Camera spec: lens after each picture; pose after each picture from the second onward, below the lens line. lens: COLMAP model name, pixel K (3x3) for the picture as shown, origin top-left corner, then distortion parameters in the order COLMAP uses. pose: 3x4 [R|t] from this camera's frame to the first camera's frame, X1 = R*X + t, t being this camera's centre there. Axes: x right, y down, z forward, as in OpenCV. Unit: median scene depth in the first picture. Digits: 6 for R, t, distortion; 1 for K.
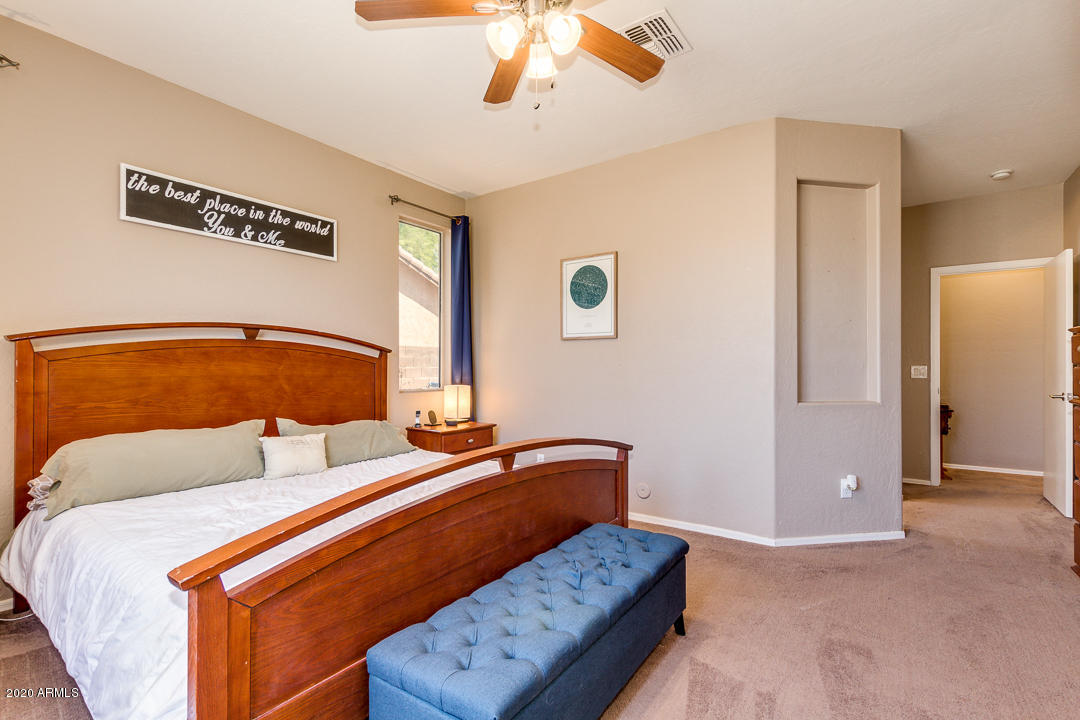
lens RADIAL K [[495.8, 0, 541.3], [0, 495.8, 362.9], [0, 0, 1]] dist [0.000033, -0.000046]
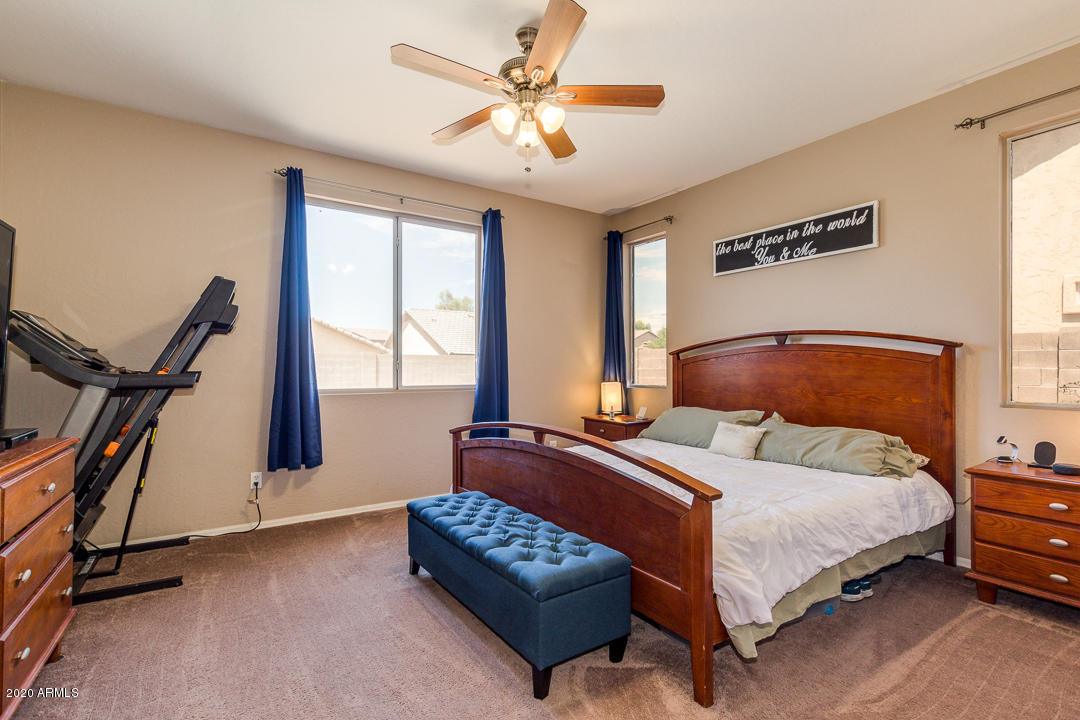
lens RADIAL K [[495.8, 0, 539.7], [0, 495.8, 363.6], [0, 0, 1]] dist [0.000033, -0.000046]
pose [[-0.367226, -0.007133, -0.930104, 0.720861], [0.010407, 0.999876, -0.011777, 0.006373], [0.930073, -0.014004, -0.367107, 0.889205]]
